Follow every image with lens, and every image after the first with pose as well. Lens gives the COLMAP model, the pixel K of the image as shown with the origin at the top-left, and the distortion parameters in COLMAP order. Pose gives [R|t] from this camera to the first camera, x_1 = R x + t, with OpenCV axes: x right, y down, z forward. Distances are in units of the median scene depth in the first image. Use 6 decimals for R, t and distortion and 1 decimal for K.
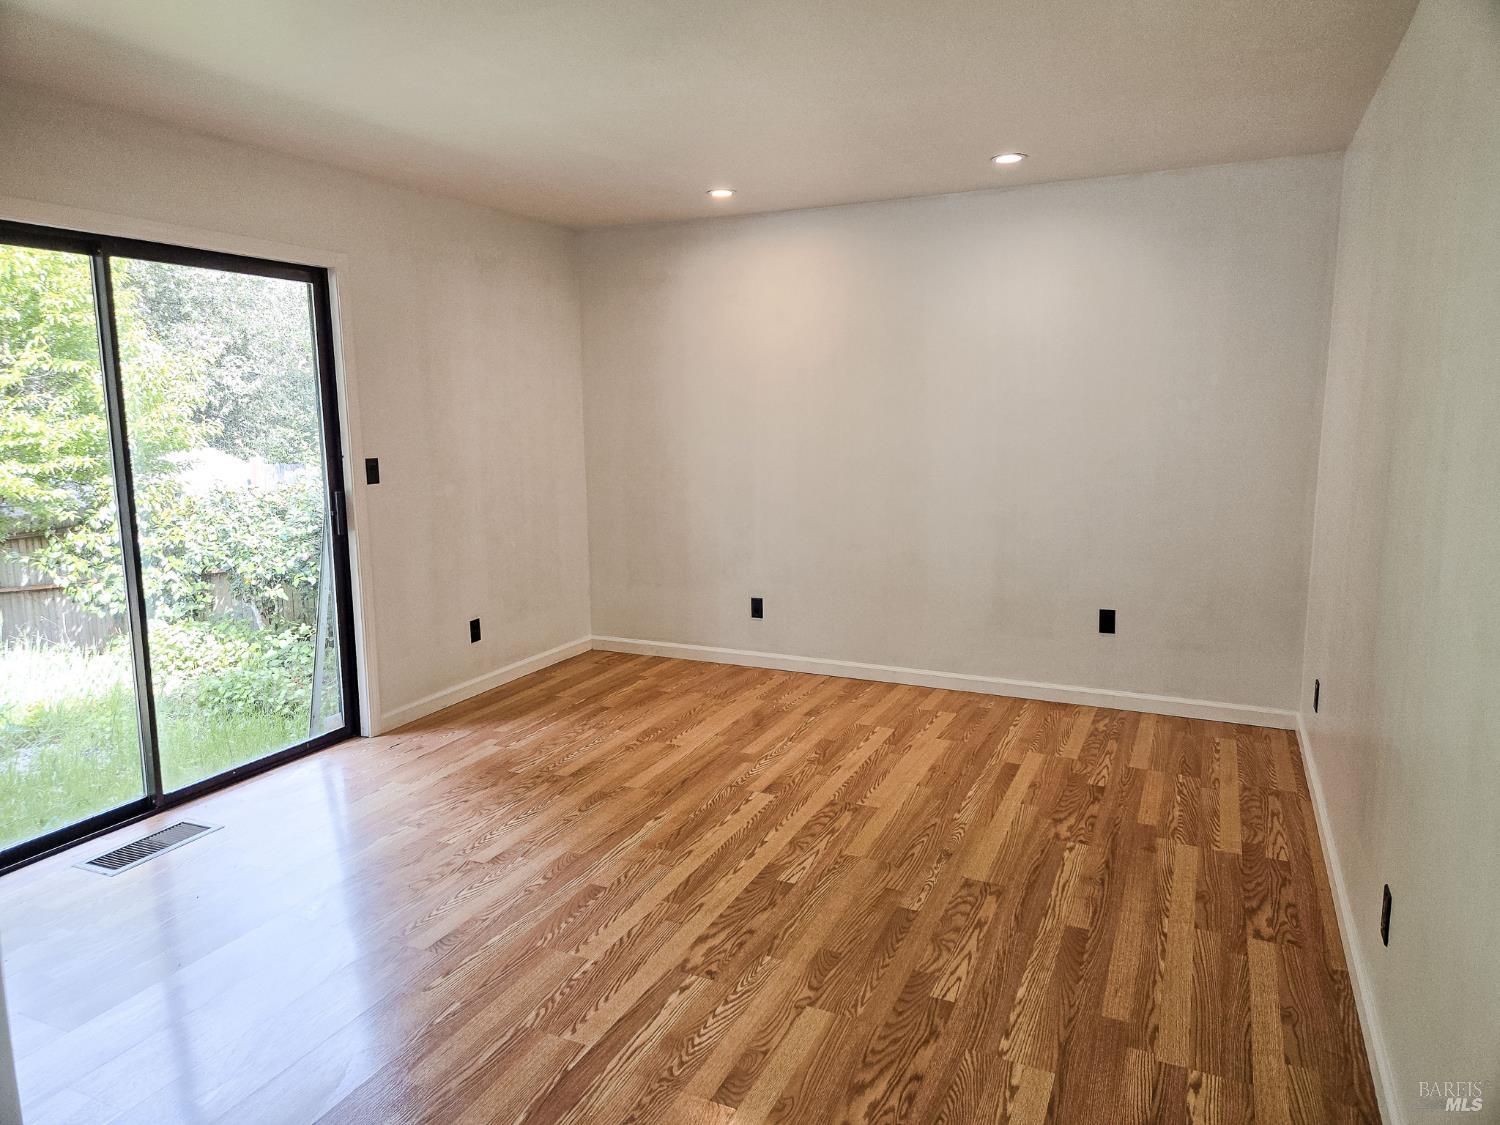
lens RADIAL K [[1016.8, 0, 746.7], [0, 1016.8, 560.3], [0, 0, 1]] dist [0.028122, -0.012193]
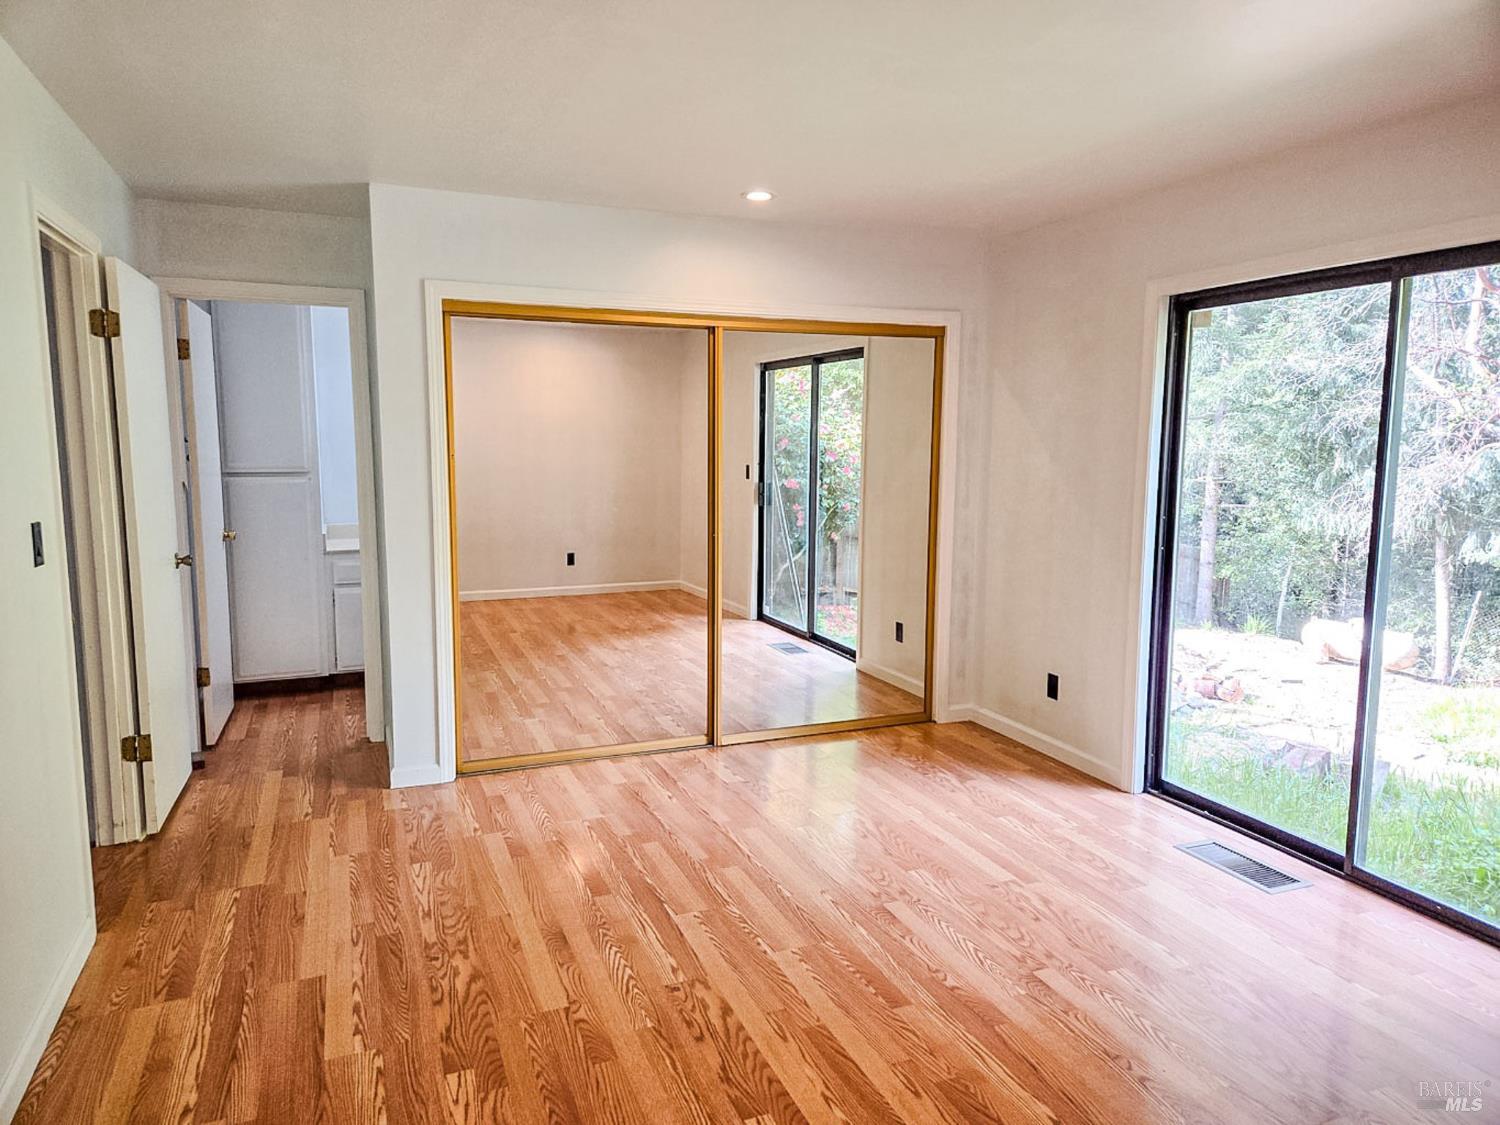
lens RADIAL K [[1016.8, 0, 747.3], [0, 1016.8, 562.5], [0, 0, 1]] dist [0.028122, -0.012193]
pose [[-0.693723, 0.099499, -0.713336, 0.641709], [-0.110382, 0.964024, 0.241813, -0.285979], [0.711733, 0.246491, -0.657783, 1.713771]]
